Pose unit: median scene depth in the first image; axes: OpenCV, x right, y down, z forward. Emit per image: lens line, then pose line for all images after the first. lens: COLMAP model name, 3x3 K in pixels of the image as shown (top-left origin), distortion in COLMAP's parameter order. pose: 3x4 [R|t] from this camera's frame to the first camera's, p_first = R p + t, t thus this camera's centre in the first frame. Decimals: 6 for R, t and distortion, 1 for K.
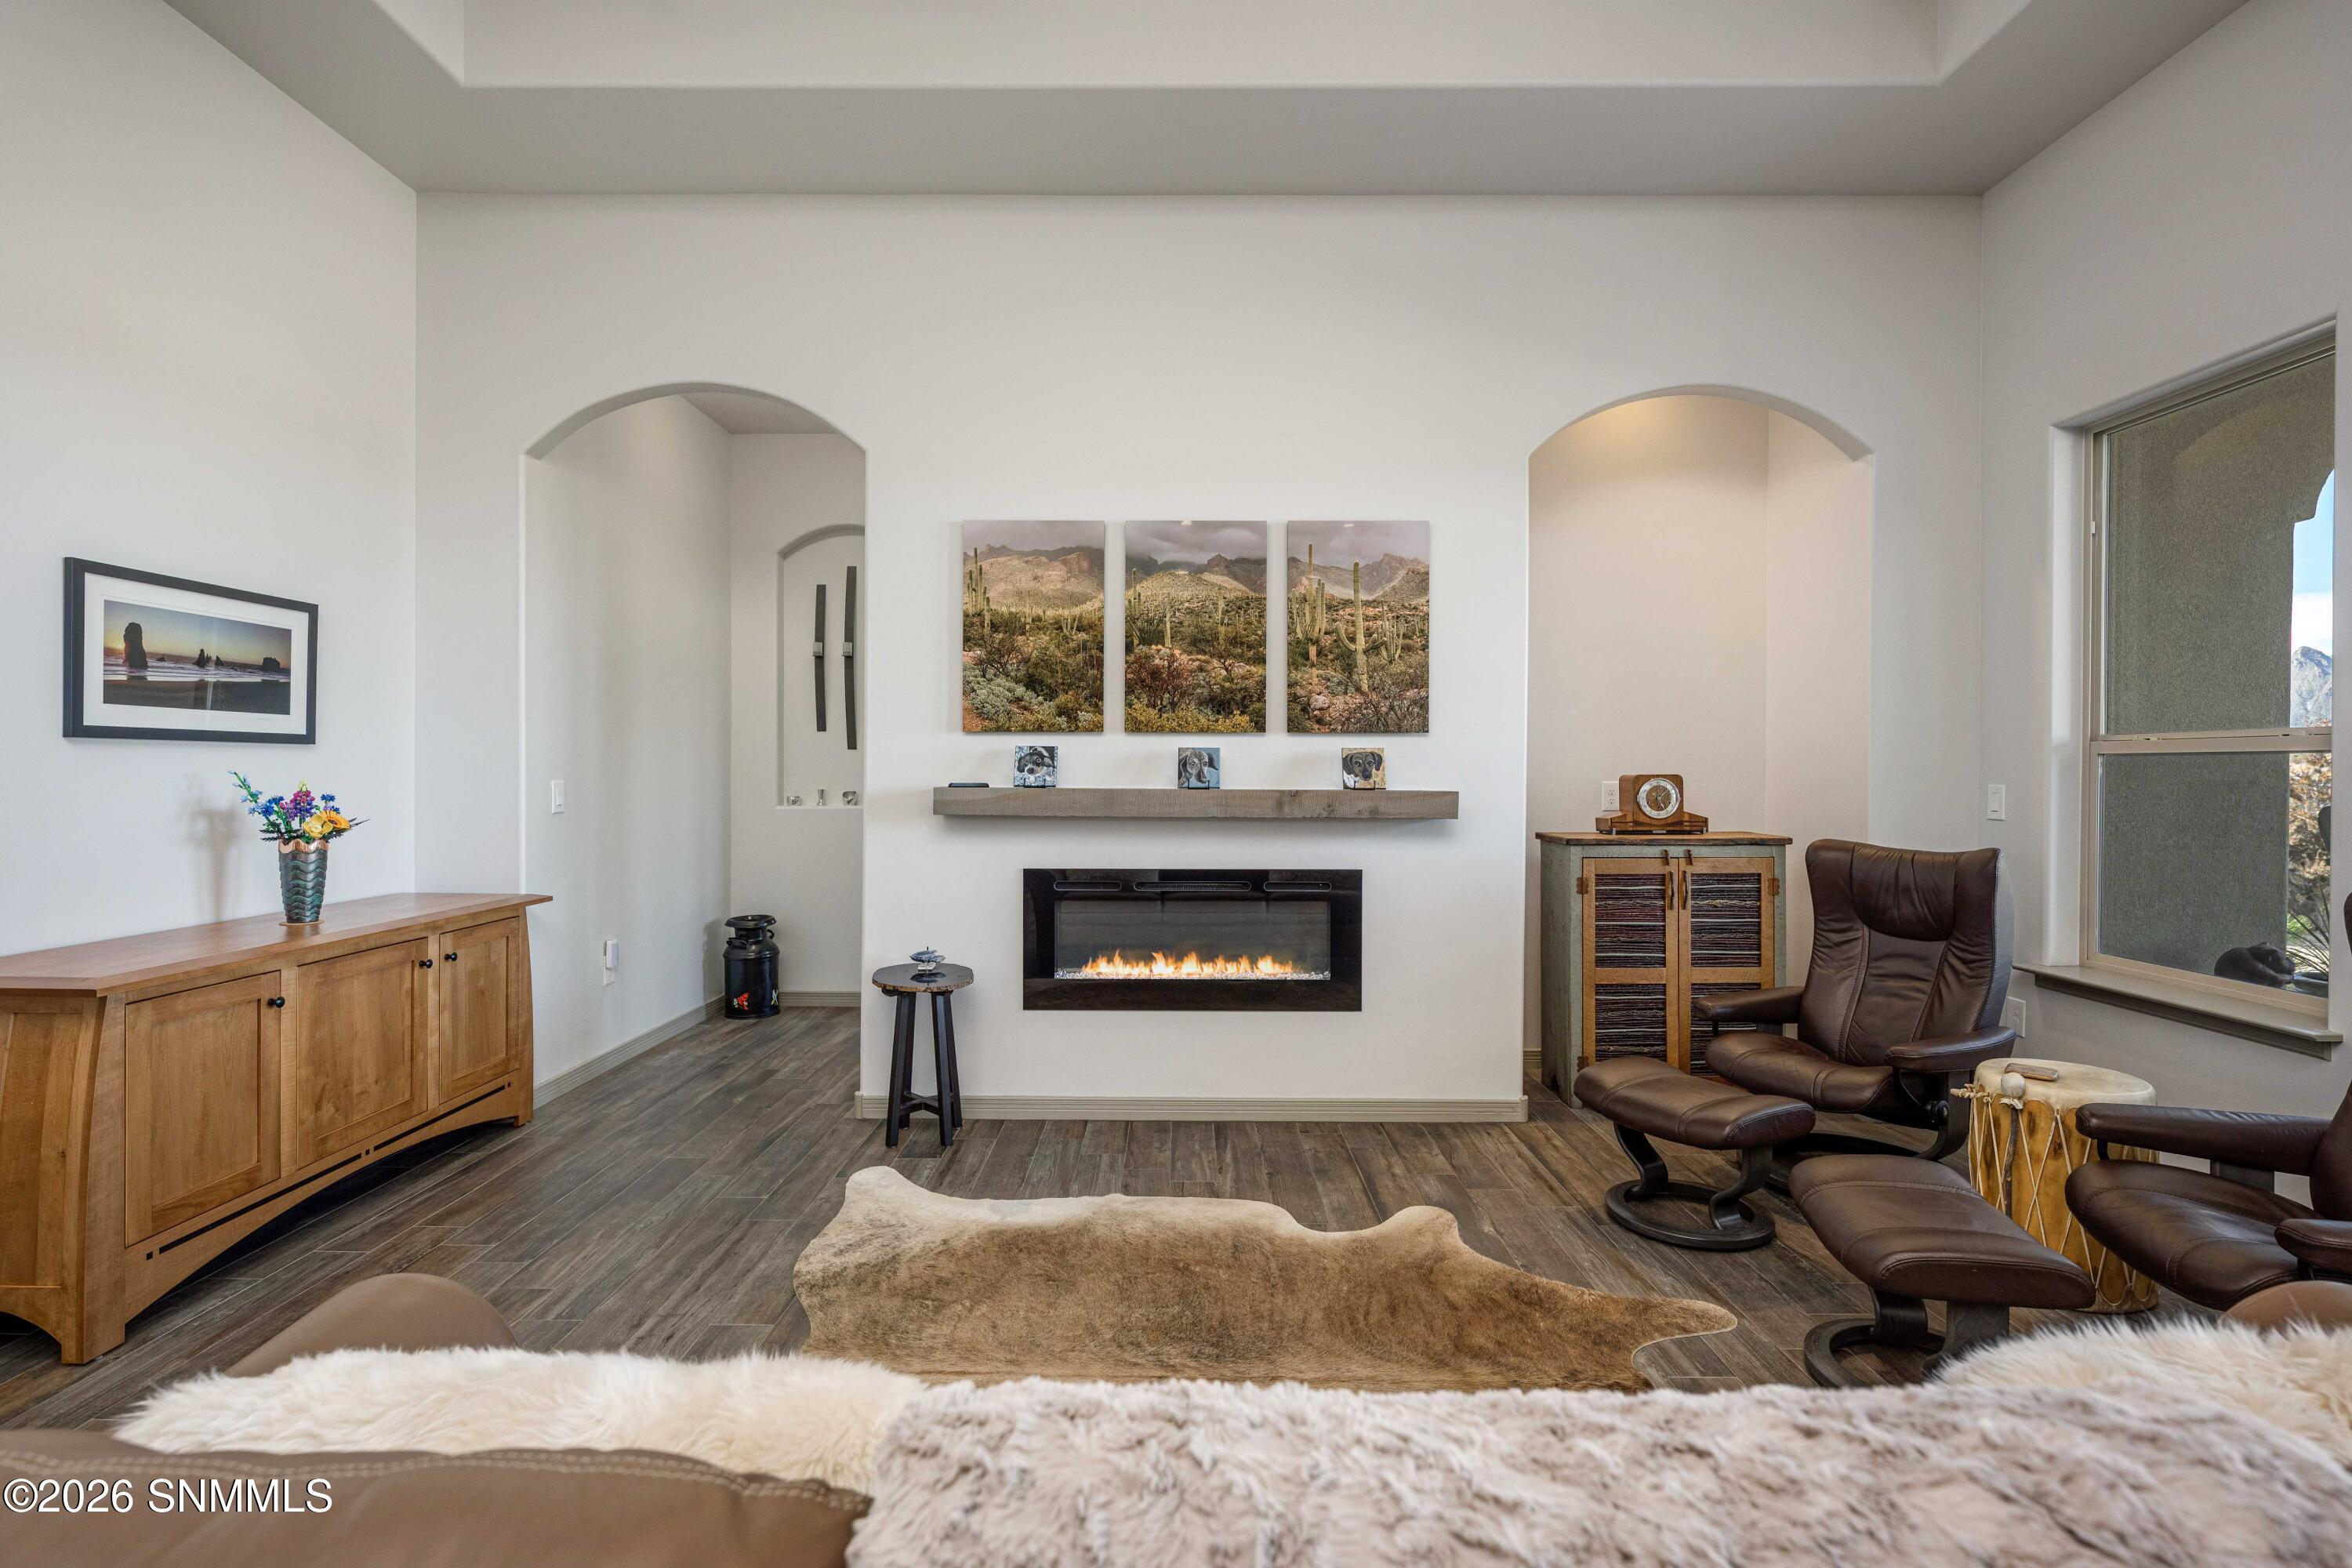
lens RADIAL K [[1092.2, 0, 1164.8], [0, 1092.2, 775.0], [0, 0, 1]] dist [-0.004250, 0.000191]
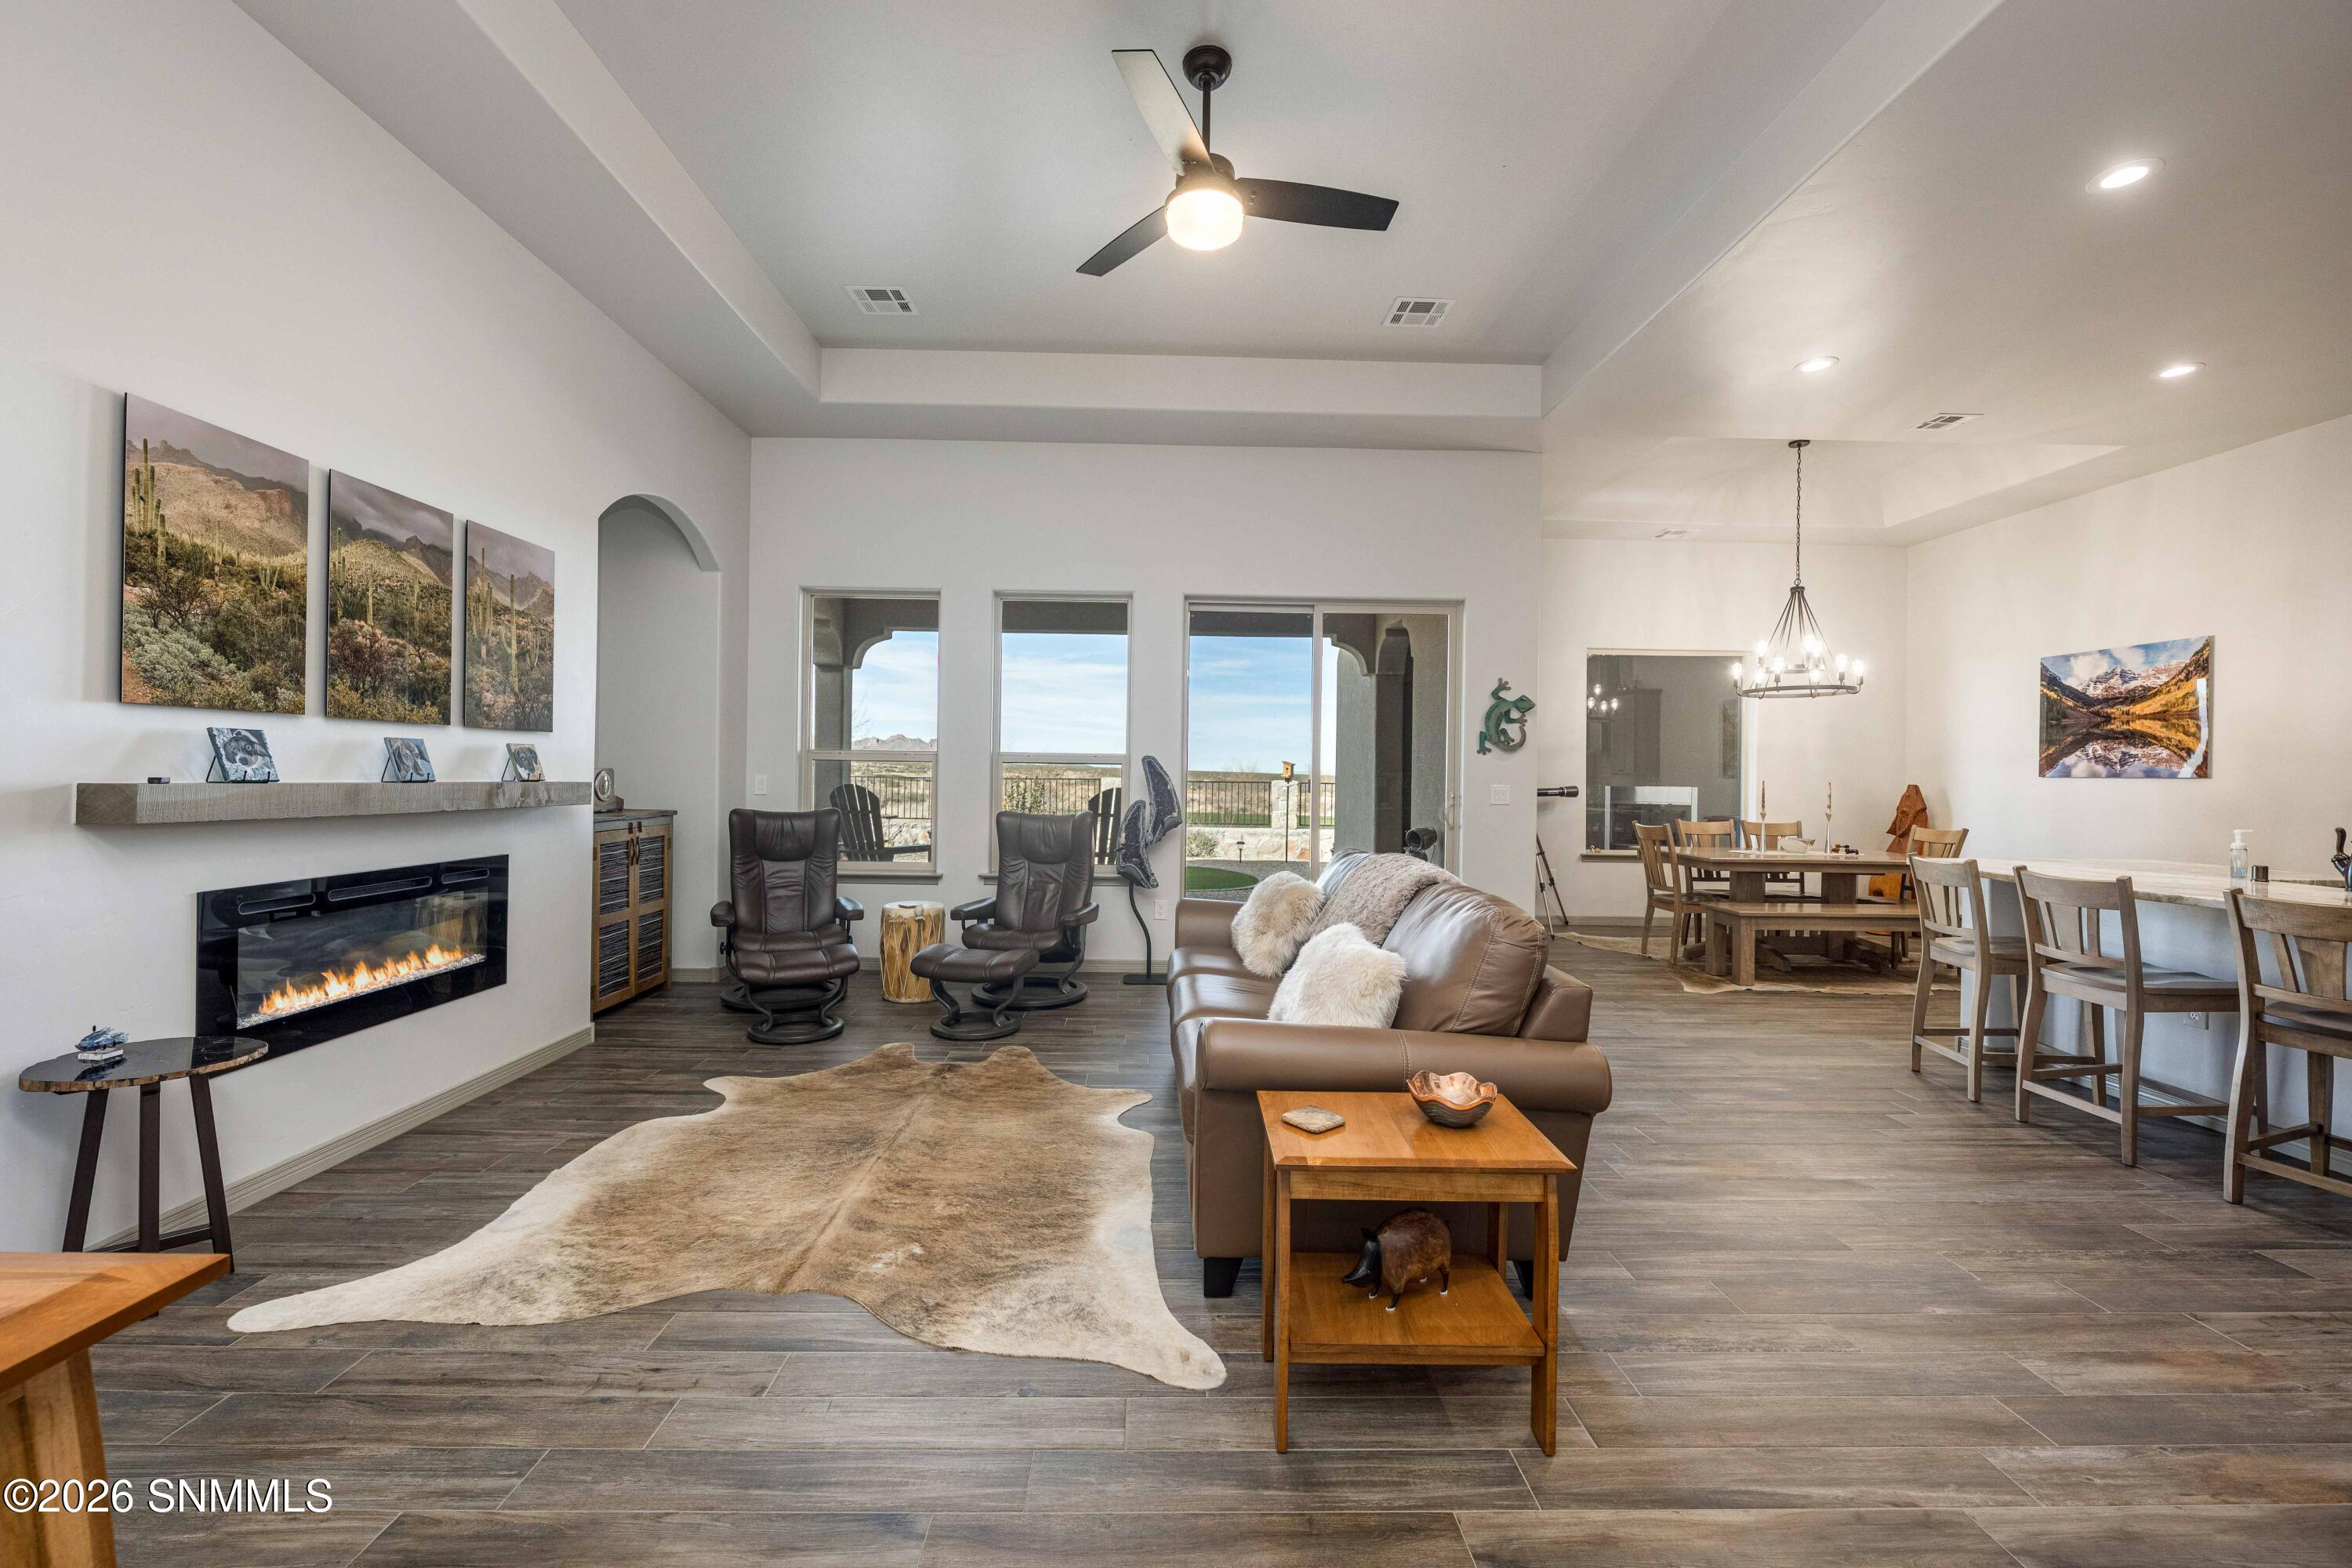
lens RADIAL K [[930.8, 0, 1177.0], [0, 930.8, 779.5], [0, 0, 1]] dist [-0.008924, 0.001106]
pose [[-0.028640, -0.007238, 0.999564, -0.779424], [-0.012260, 0.999901, 0.006889, -0.003288], [-0.999515, -0.012057, -0.028726, 0.357573]]
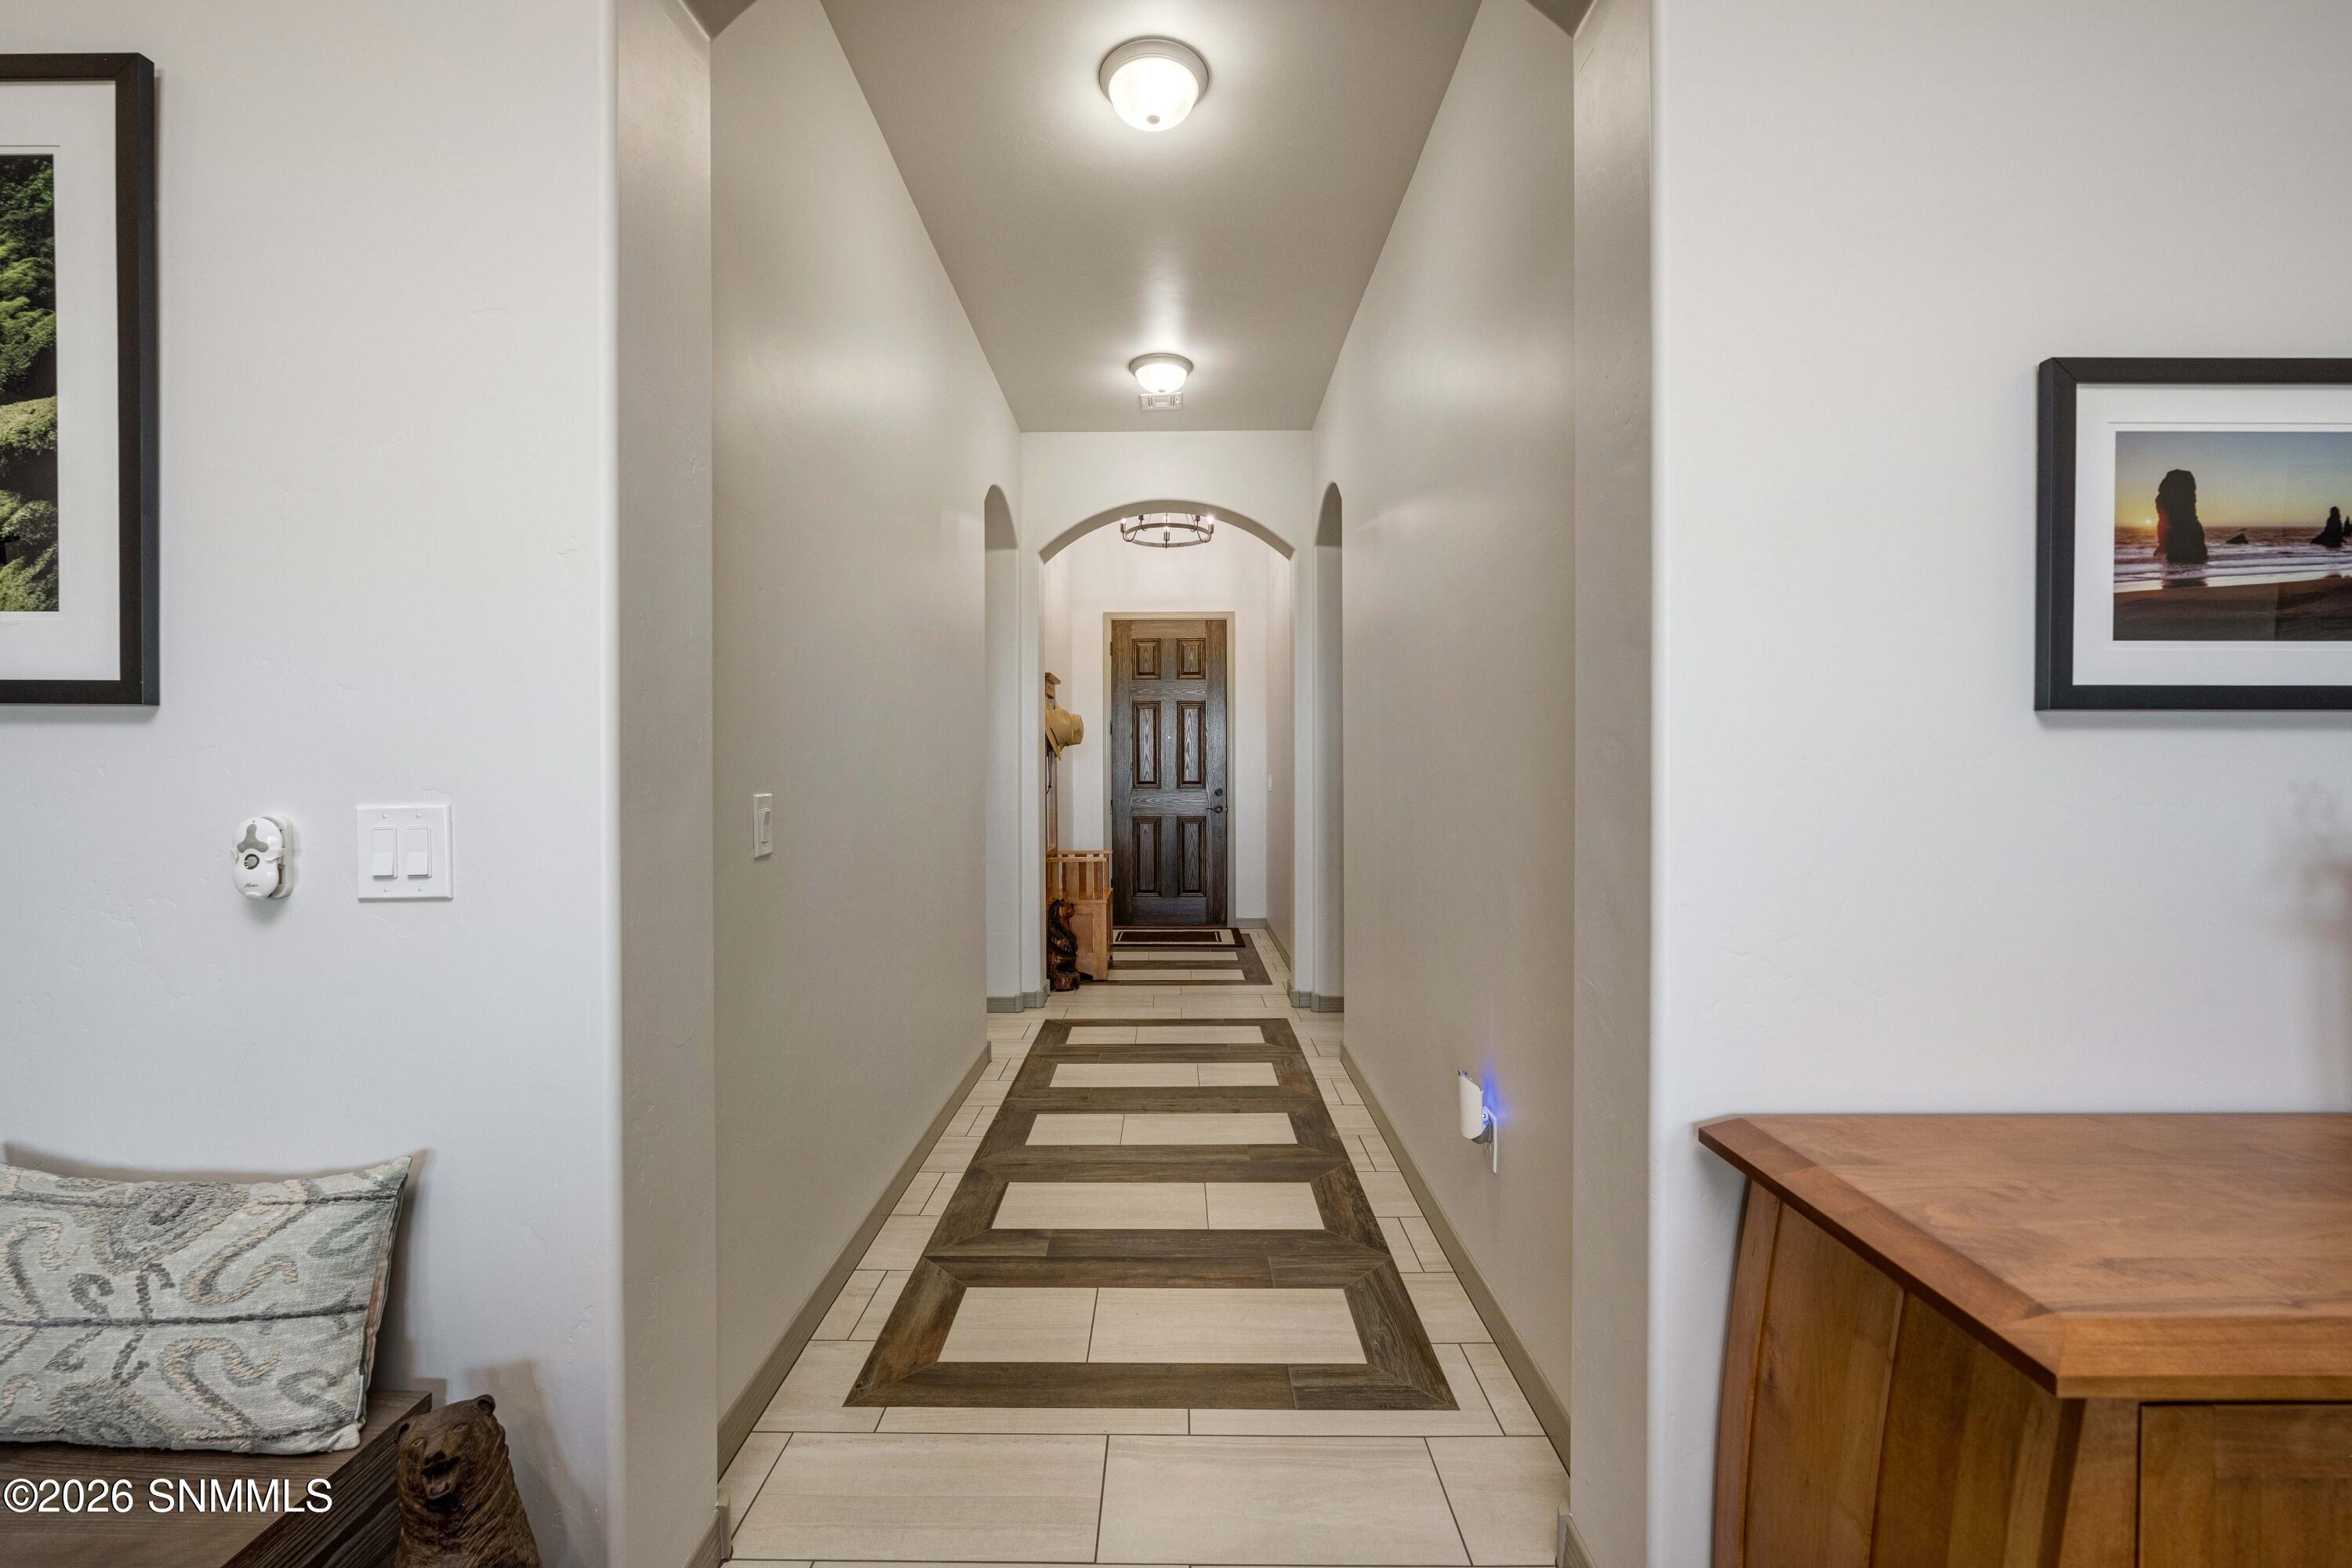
lens RADIAL K [[998.7, 0, 1138.9], [0, 998.7, 760.8], [0, 0, 1]] dist [-0.005785, 0.000067]
pose [[0.001620, 0.004999, -0.999986, -0.365000], [-0.004276, 0.999978, 0.004992, -0.007508], [0.999990, 0.004267, 0.001641, 0.387534]]
